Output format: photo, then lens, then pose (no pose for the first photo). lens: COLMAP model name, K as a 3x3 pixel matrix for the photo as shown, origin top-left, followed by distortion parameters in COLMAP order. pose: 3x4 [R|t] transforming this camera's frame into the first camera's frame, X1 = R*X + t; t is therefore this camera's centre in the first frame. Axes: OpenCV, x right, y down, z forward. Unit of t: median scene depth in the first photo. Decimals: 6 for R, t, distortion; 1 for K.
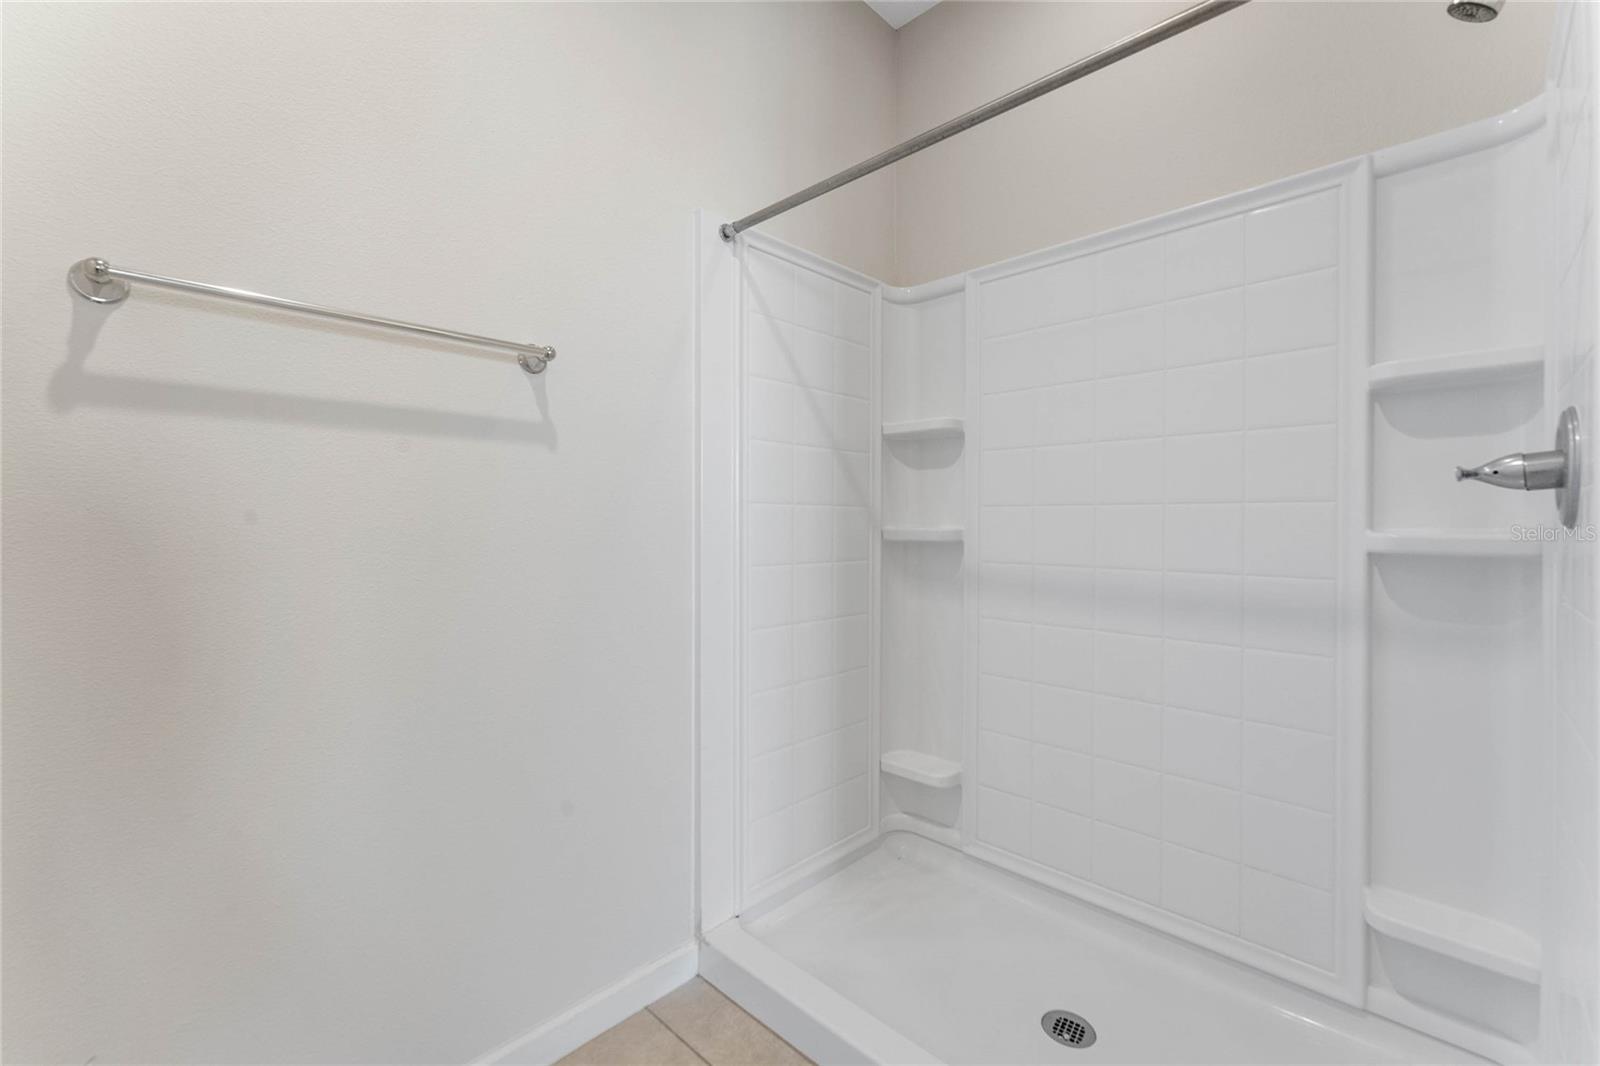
lens RADIAL K [[650.4, 0, 791.4], [0, 650.4, 531.0], [0, 0, 1]] dist [0.004129, -0.000848]
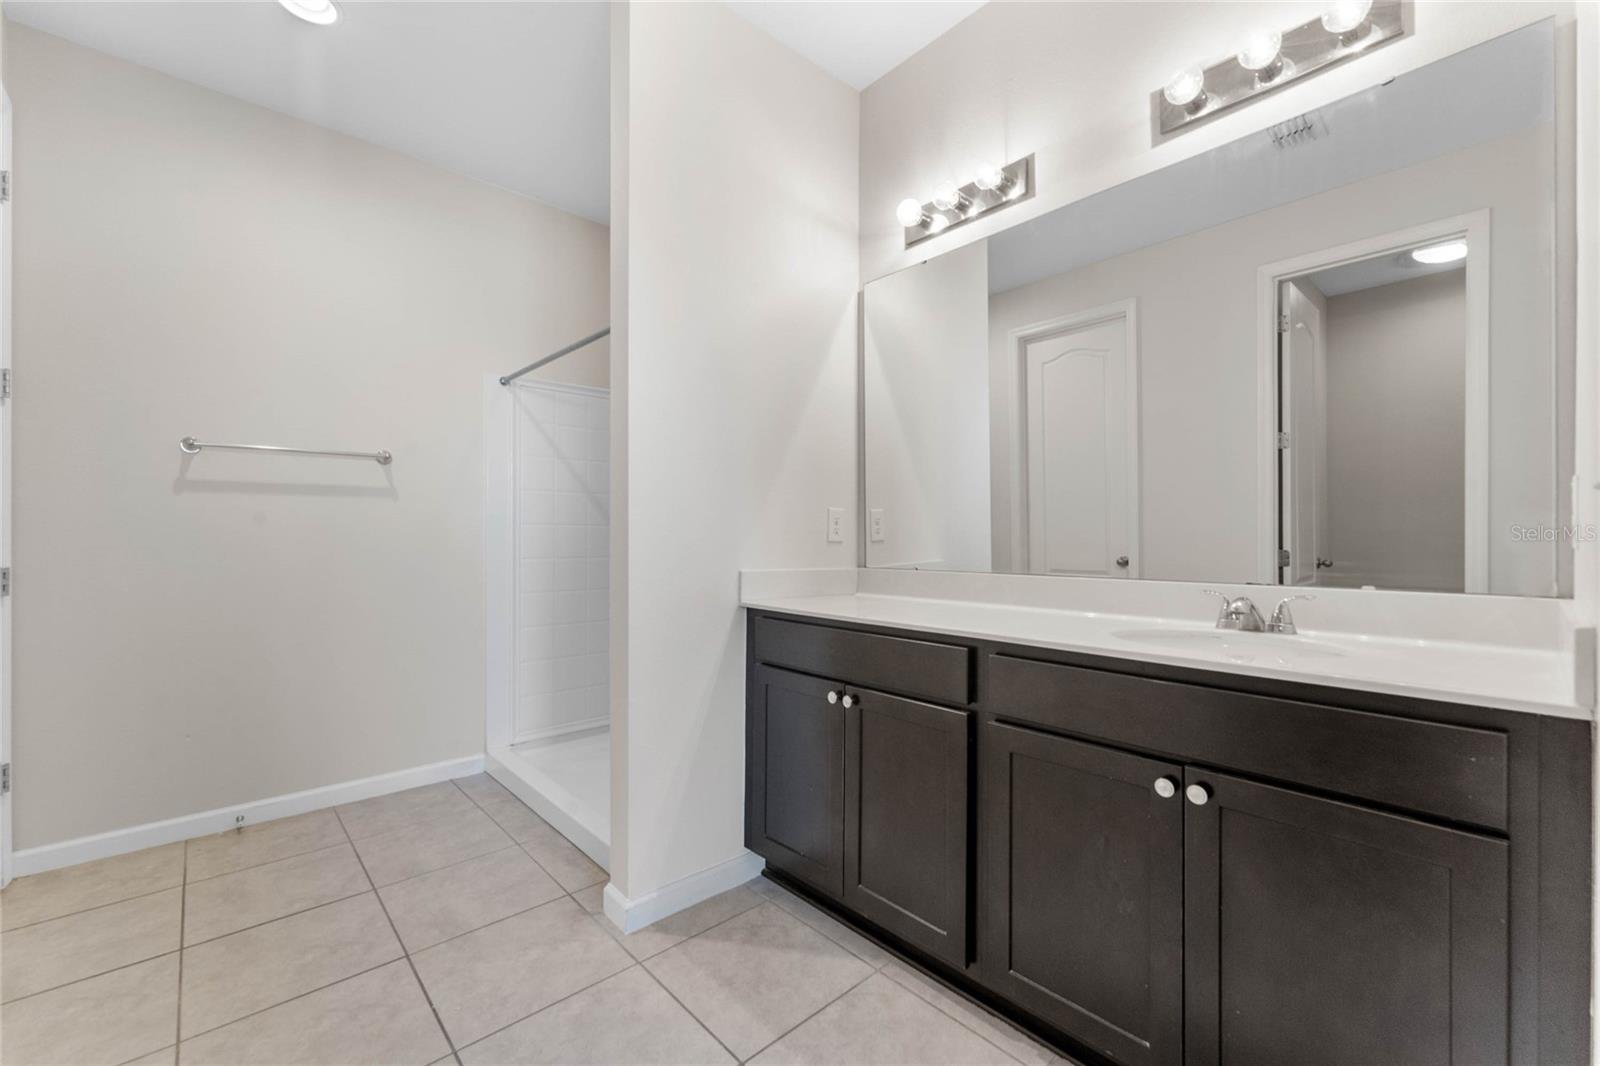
lens RADIAL K [[650.4, 0, 803.0], [0, 650.4, 533.4], [0, 0, 1]] dist [0.004129, -0.000848]
pose [[0.997452, -0.006931, -0.070998, 0.941019], [0.006099, 0.999910, -0.011932, 0.011669], [0.071075, 0.011469, 0.997405, -0.857621]]
